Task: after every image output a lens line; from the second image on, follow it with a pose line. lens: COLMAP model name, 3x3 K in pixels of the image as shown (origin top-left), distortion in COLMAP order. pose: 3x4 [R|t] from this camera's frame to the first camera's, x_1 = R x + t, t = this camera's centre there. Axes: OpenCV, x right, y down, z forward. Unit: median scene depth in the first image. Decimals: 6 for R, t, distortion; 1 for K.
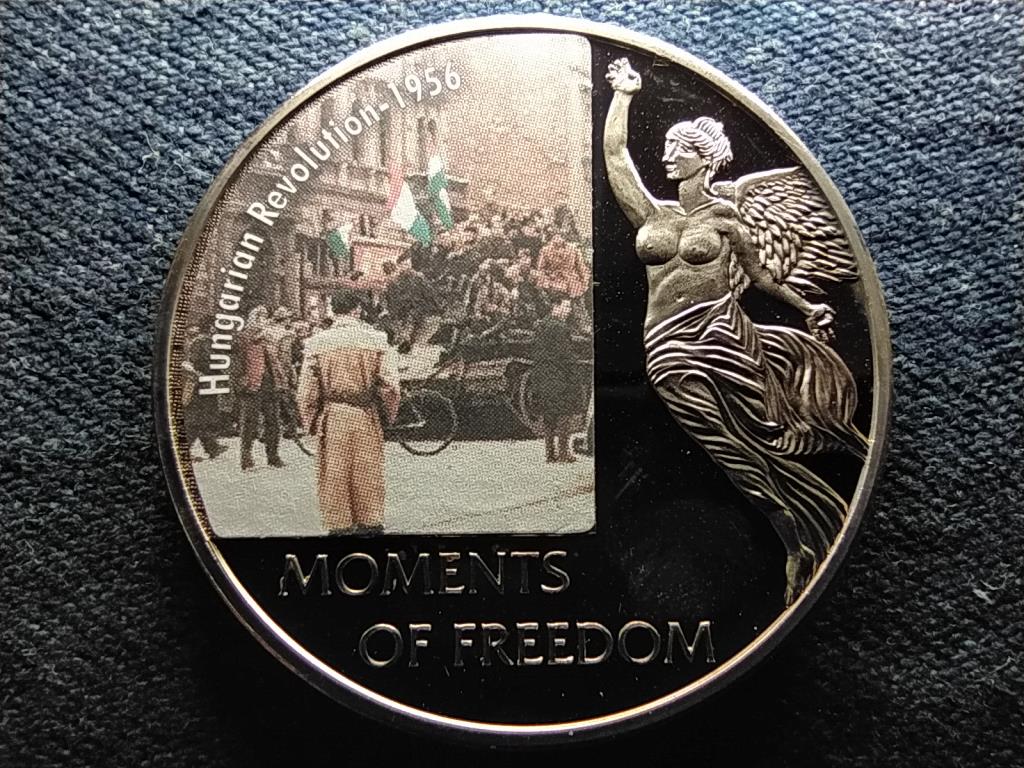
lens RADIAL K [[616.5, 0, 526.4], [0, 616.5, 399.5], [0, 0, 1]] dist [0.053916, -0.029417]
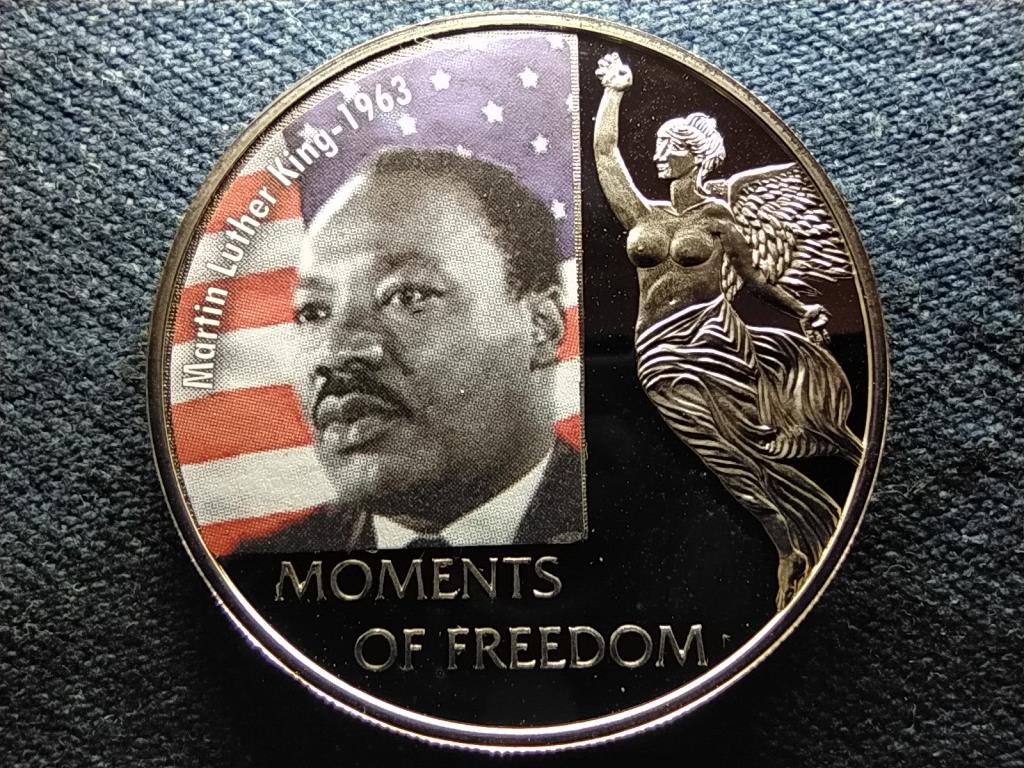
lens RADIAL K [[615.3, 0, 503.8], [0, 615.3, 421.5], [0, 0, 1]] dist [0.053222, -0.026895]
pose [[0.999763, -0.002890, -0.021578, 0.093840], [0.003503, 0.999590, 0.028434, 0.133512], [0.021487, -0.028503, 0.999363, -0.009074]]
